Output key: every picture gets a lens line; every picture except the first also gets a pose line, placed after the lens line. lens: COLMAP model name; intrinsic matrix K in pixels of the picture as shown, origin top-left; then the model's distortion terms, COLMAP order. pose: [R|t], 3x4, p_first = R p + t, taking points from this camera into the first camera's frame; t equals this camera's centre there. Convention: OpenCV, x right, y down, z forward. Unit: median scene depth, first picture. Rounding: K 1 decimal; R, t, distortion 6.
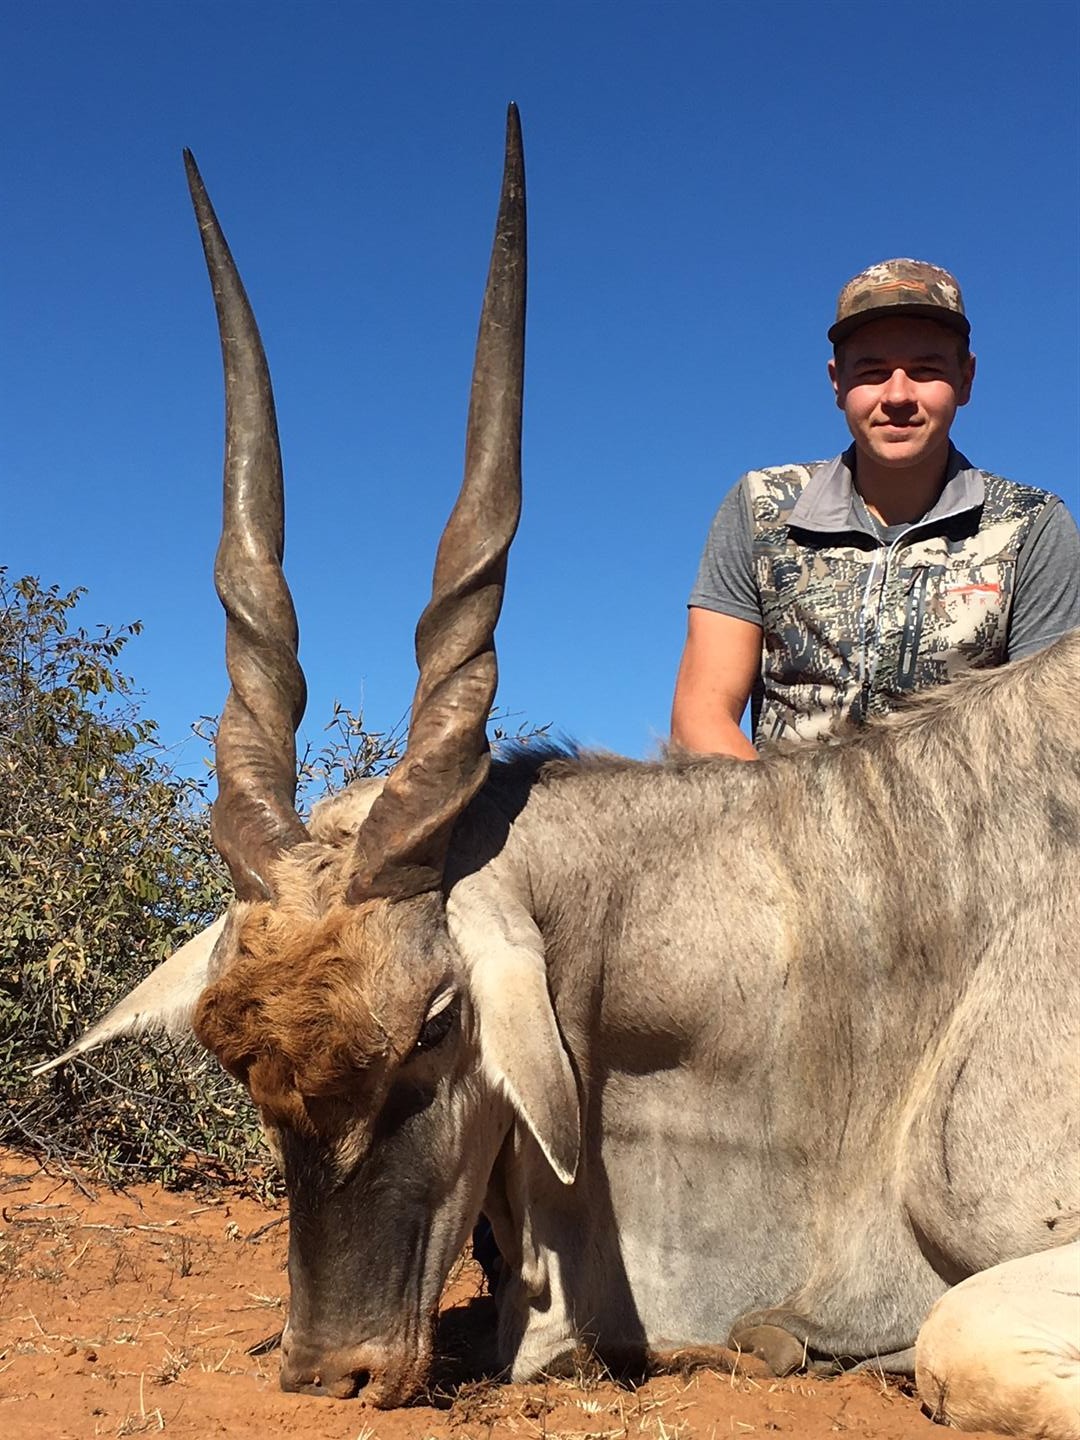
lens RADIAL K [[2321.0, 0, 542.0], [0, 2321.0, 729.5], [0, 0, 1]] dist [-0.016987, 0.000000]
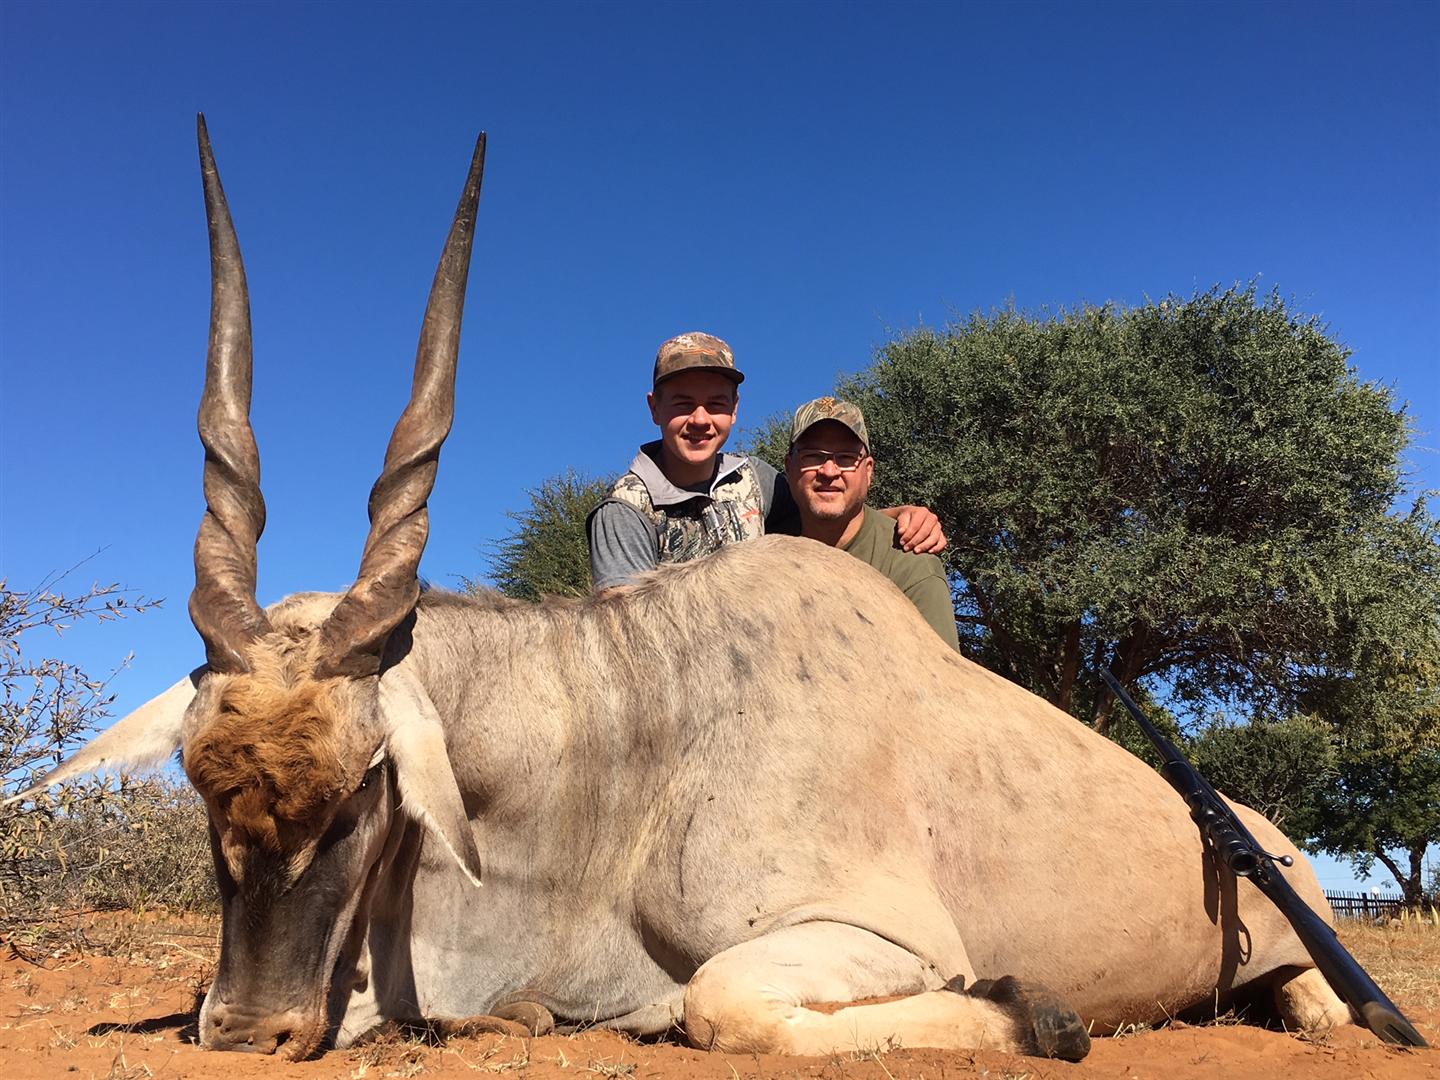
lens RADIAL K [[1609.3, 0, 718.9], [0, 1609.3, 524.9], [0, 0, 1]] dist [-0.031645, 0.000000]
pose [[0.887894, 0.113139, 0.445920, -0.291159], [-0.076847, 0.992144, -0.098713, 0.057986], [-0.453585, 0.053379, 0.889613, 0.053838]]
